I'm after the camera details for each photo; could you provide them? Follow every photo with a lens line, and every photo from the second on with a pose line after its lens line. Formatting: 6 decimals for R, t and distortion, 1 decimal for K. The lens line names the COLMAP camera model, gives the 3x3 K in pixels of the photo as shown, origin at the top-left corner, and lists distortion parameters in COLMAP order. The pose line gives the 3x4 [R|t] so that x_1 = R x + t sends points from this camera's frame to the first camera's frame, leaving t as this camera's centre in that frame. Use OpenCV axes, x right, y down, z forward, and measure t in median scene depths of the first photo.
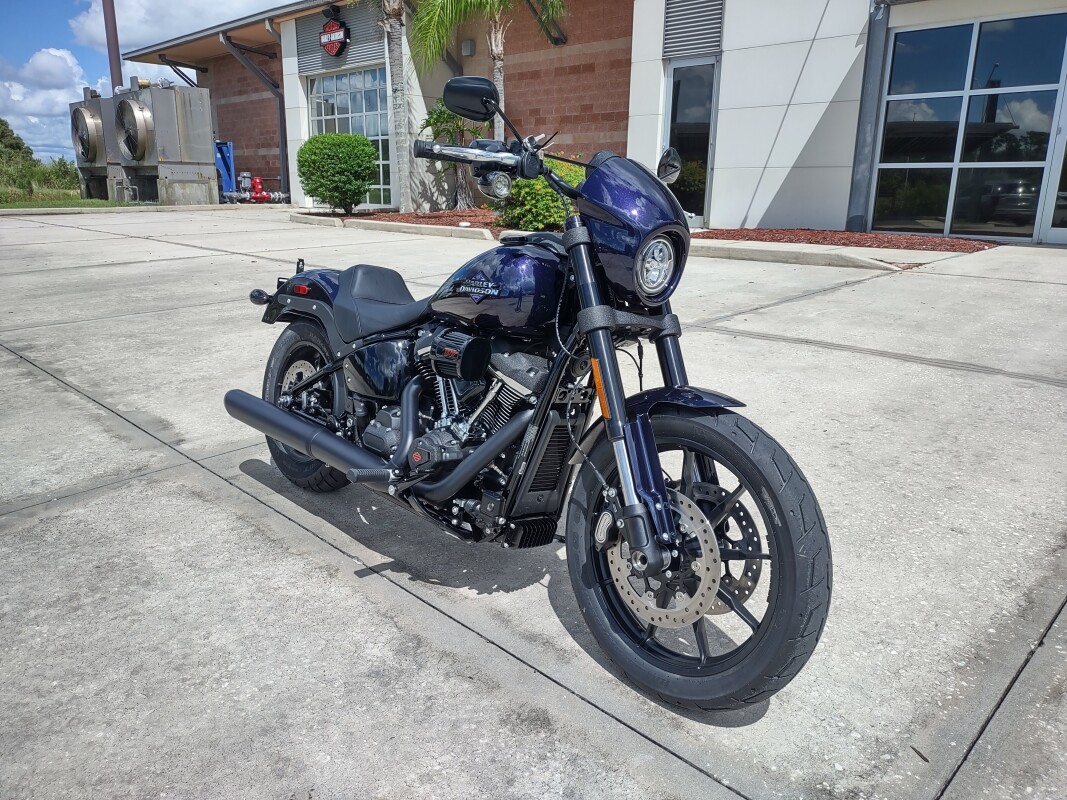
lens RADIAL K [[784.6, 0, 533.5], [0, 784.6, 400.0], [0, 0, 1]] dist [0.079582, -0.115964]
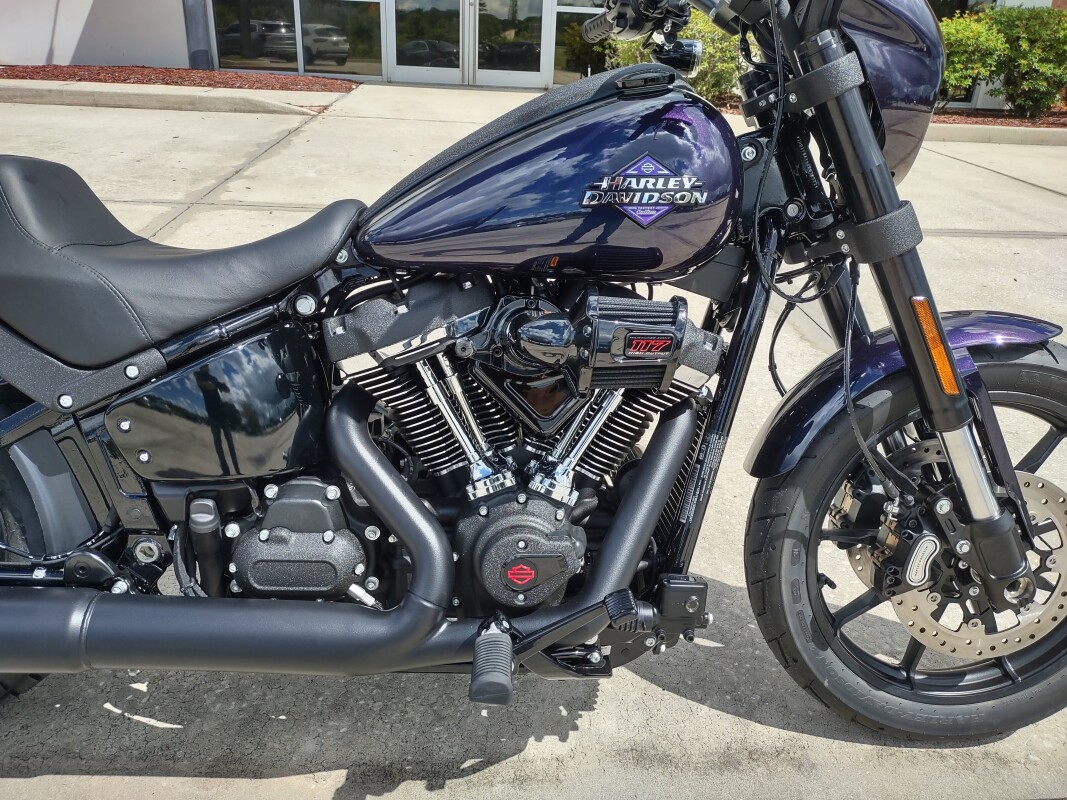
lens RADIAL K [[806.4, 0, 529.2], [0, 806.4, 400.7], [0, 0, 1]] dist [0.007564, -0.003520]
pose [[0.659380, -0.287028, 0.694862, -0.082065], [0.158494, 0.956551, 0.244724, -0.026173], [-0.734914, -0.051235, 0.676223, 0.124980]]
